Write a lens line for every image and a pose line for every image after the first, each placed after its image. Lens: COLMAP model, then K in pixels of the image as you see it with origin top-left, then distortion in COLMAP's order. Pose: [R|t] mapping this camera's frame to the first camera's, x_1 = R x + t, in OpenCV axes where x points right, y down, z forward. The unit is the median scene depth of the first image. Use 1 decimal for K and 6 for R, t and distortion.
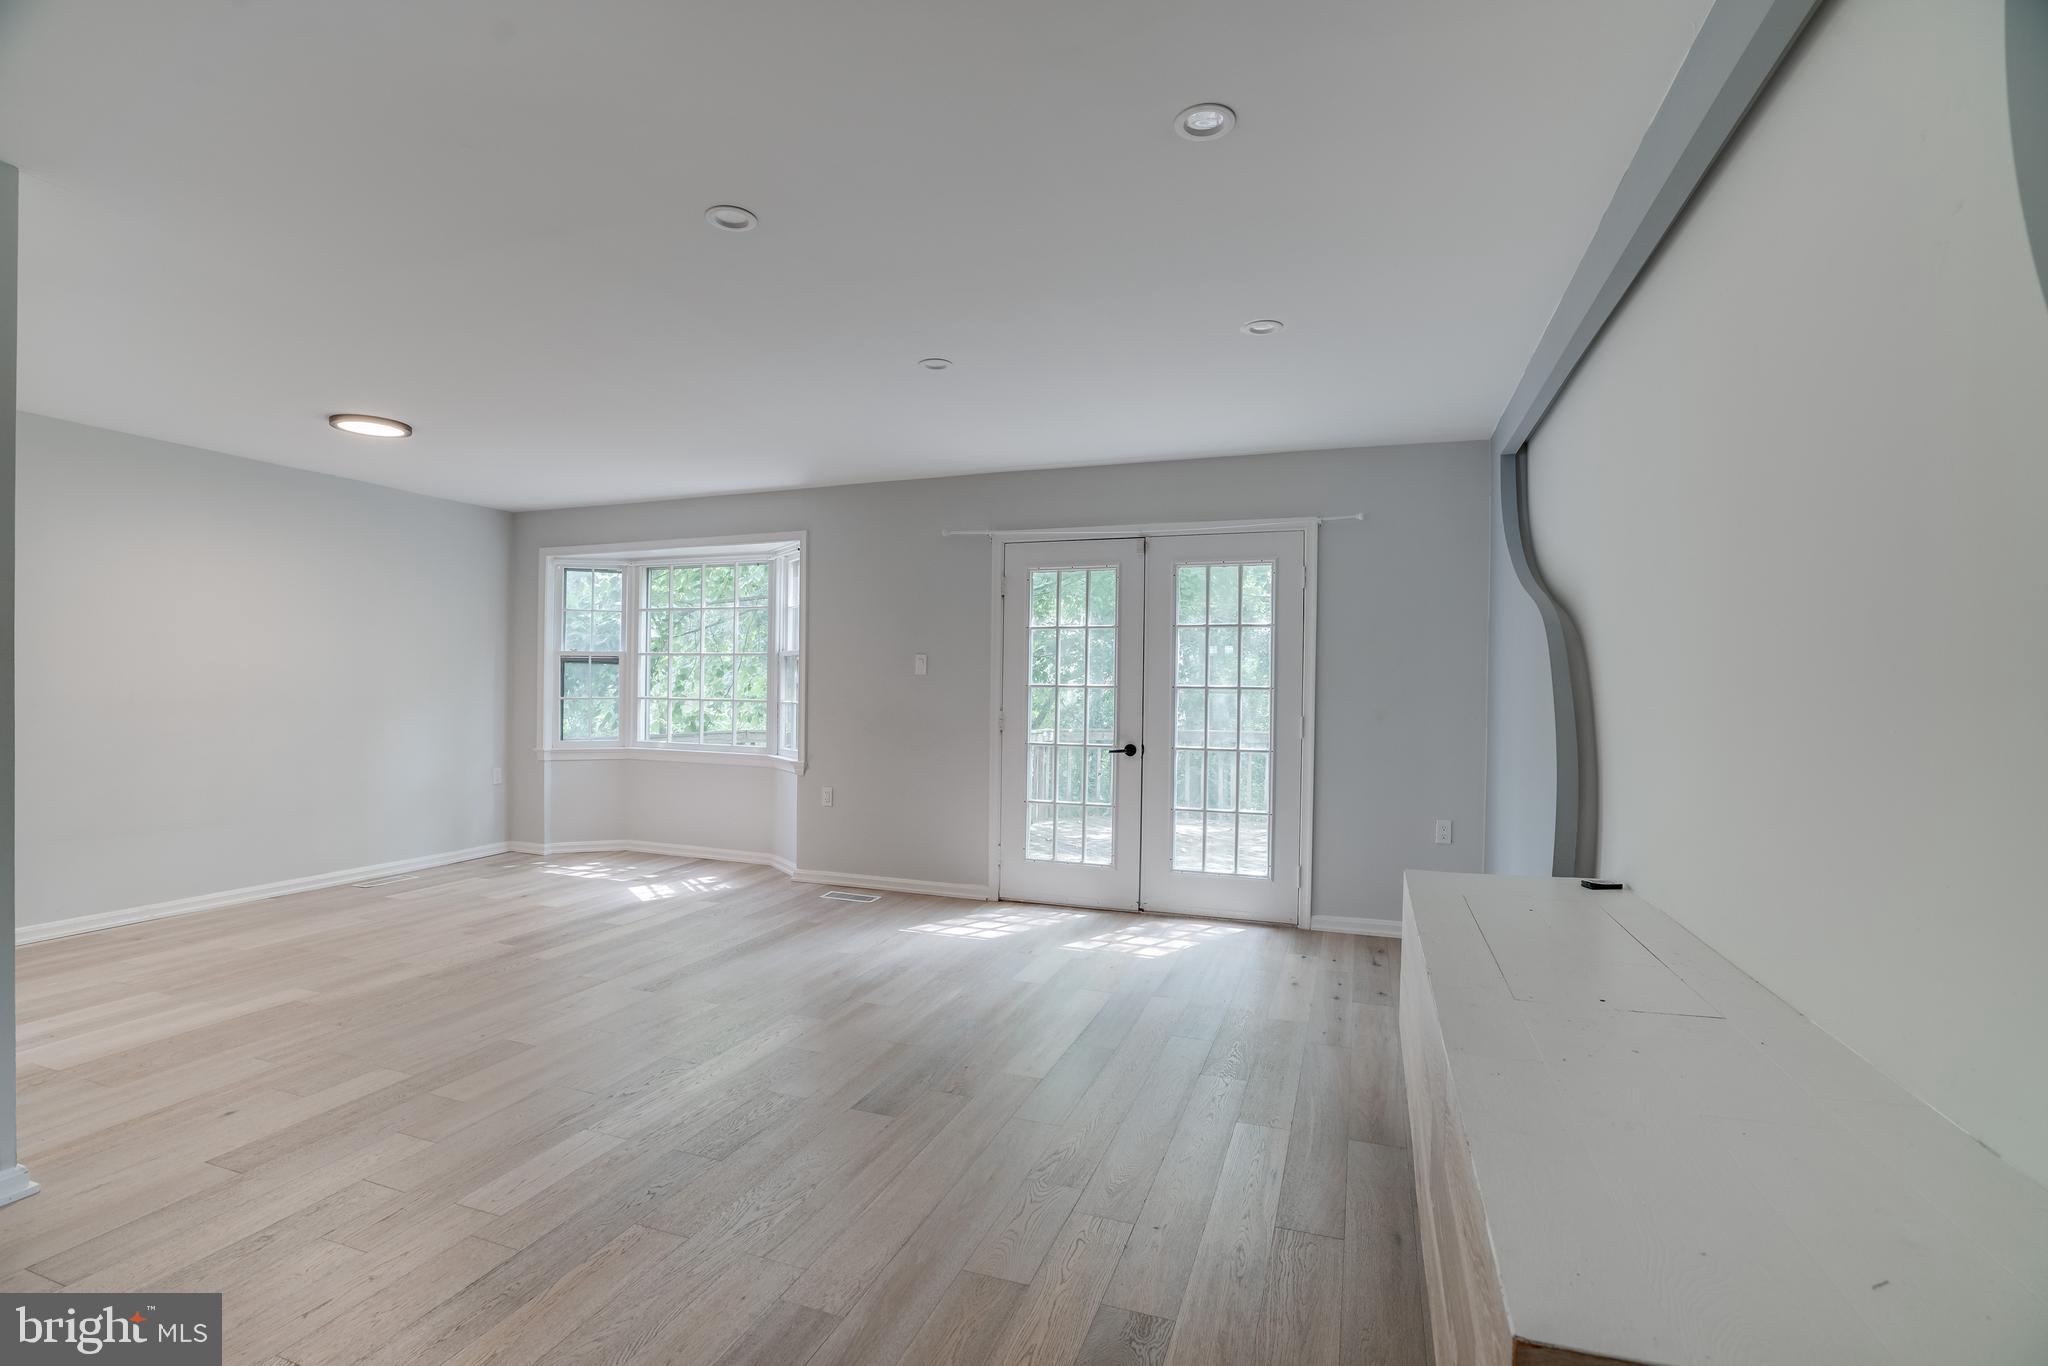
lens RADIAL K [[929.4, 0, 1024.0], [0, 929.4, 683.0], [0, 0, 1]] dist [-0.039271, 0.000185]
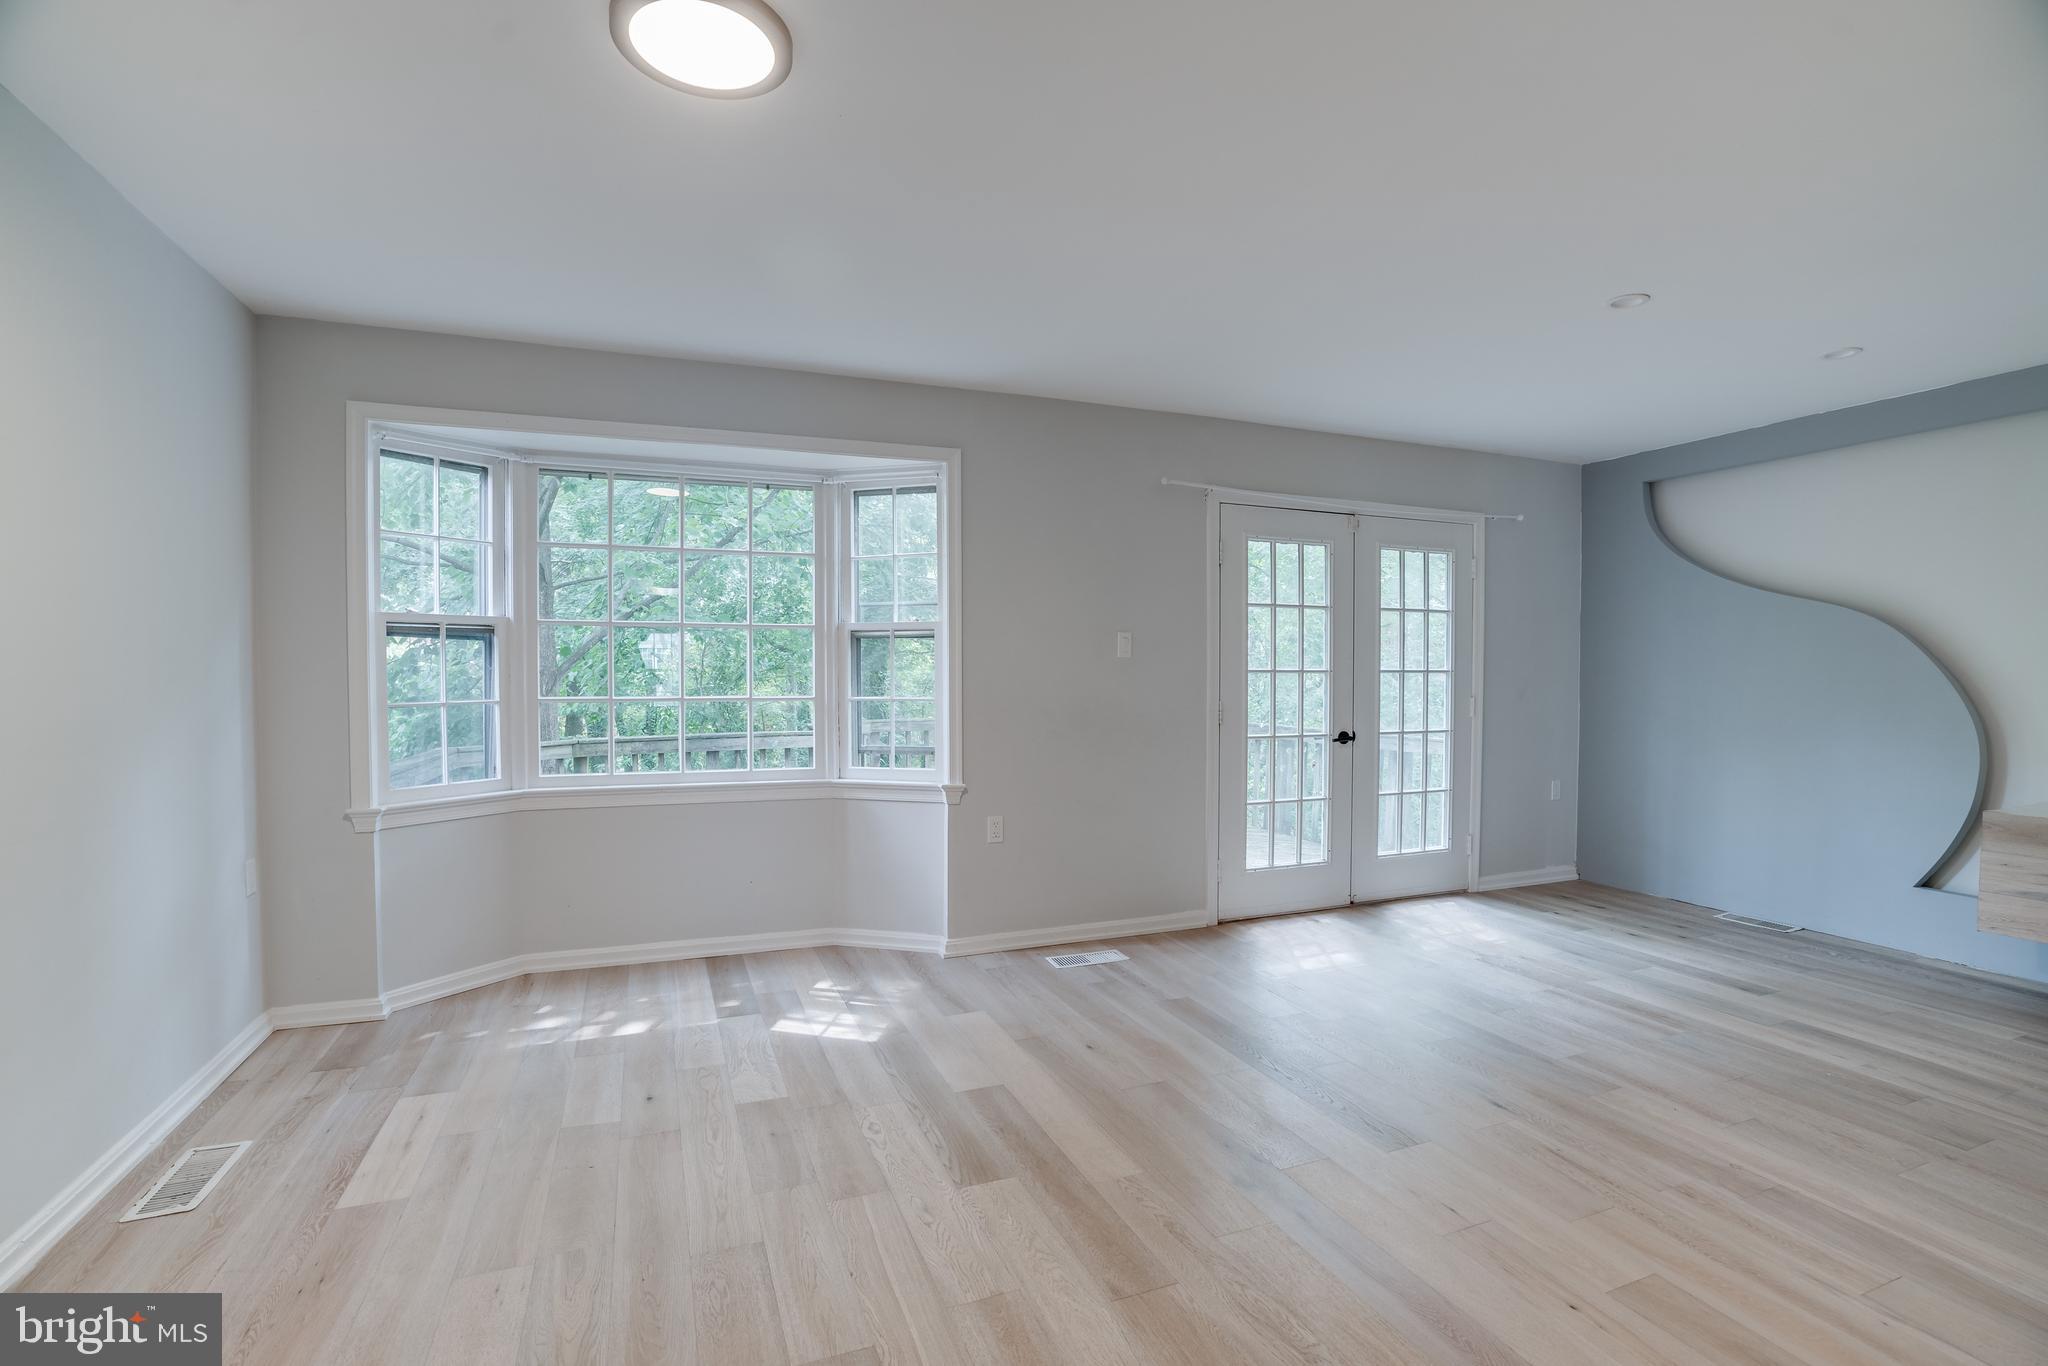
lens RADIAL K [[929.4, 0, 1024.0], [0, 929.4, 683.0], [0, 0, 1]] dist [-0.039271, 0.000185]
pose [[0.746644, -0.018590, 0.664964, -0.759170], [0.005878, 0.999755, 0.021350, -0.005481], [-0.665198, -0.012033, 0.746570, 0.514159]]
